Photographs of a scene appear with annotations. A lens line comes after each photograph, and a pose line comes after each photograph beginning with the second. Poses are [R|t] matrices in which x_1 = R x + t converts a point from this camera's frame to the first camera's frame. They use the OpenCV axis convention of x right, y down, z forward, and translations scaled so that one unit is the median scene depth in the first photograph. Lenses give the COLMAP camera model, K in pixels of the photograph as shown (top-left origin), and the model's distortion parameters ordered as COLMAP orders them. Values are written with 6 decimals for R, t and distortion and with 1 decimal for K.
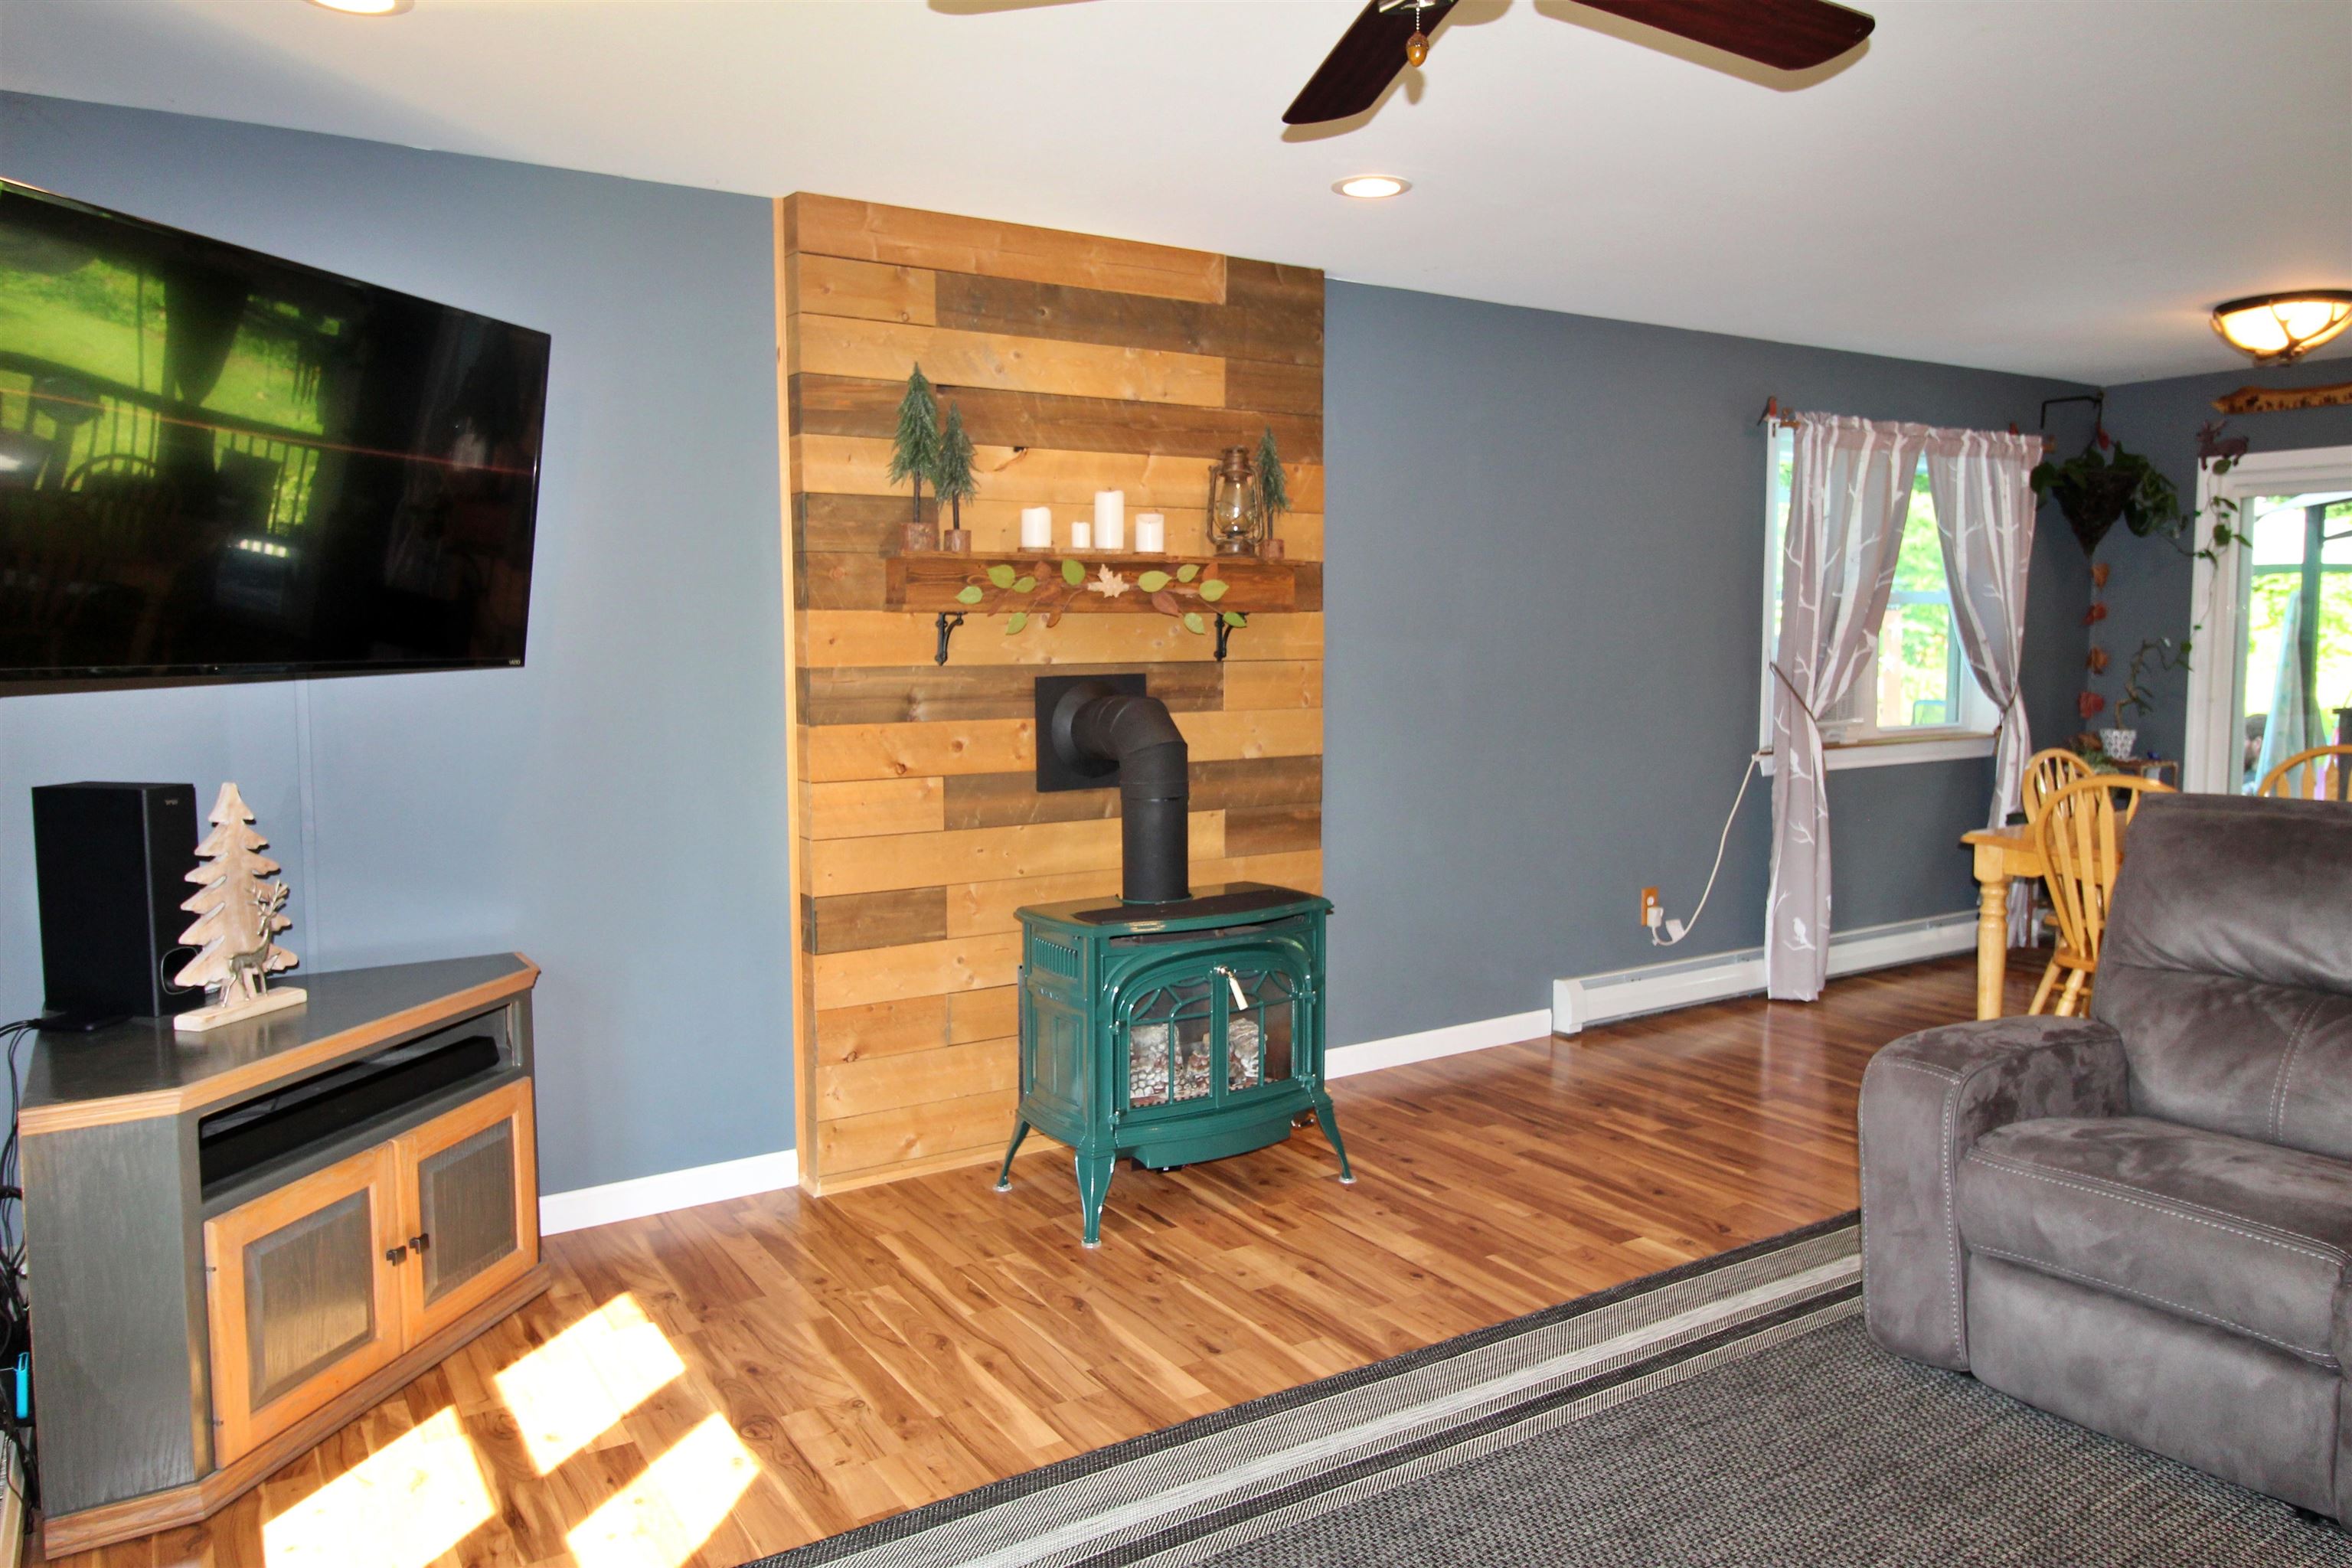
lens RADIAL K [[1587.5, 0, 1176.0], [0, 1587.5, 784.0], [0, 0, 1]] dist [0.002900, -0.005882]
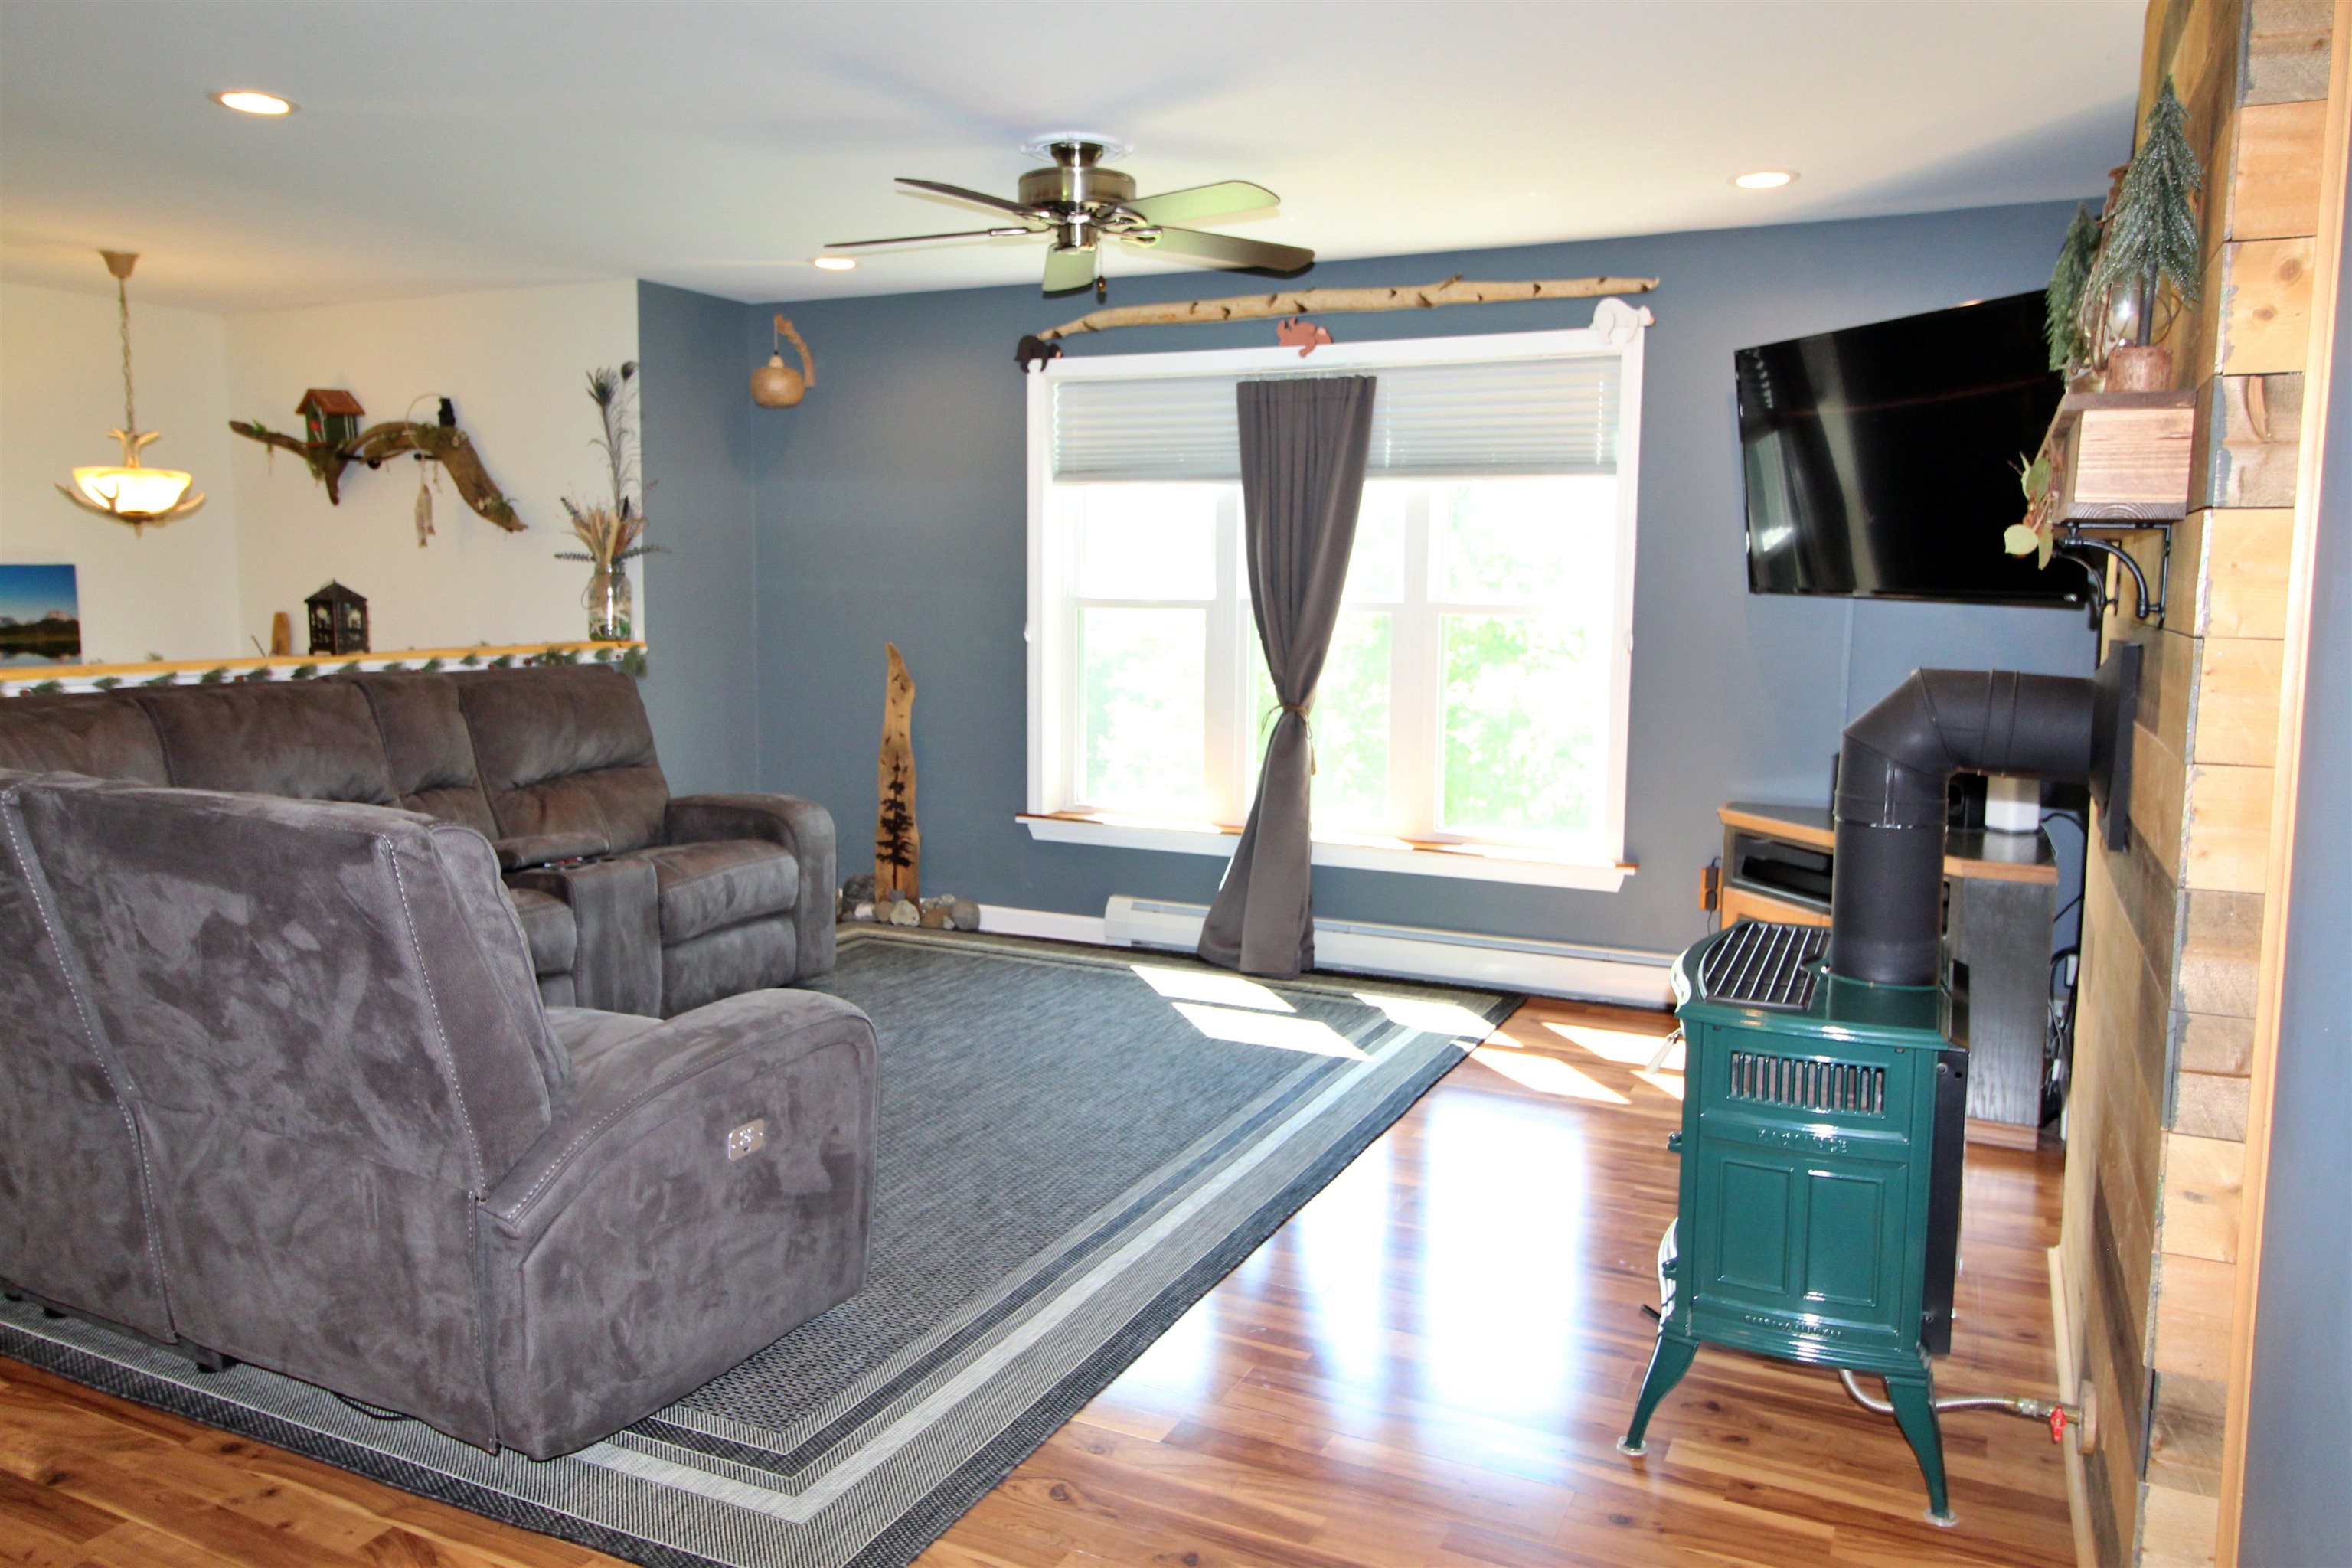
lens RADIAL K [[1657.8, 0, 1181.8], [0, 1657.8, 773.5], [0, 0, 1]] dist [0.004694, -0.007574]
pose [[-0.850549, 0.060247, -0.522434, 0.398484], [-0.051679, 0.979033, 0.197039, -0.086579], [0.523351, 0.194590, -0.829602, 0.957168]]
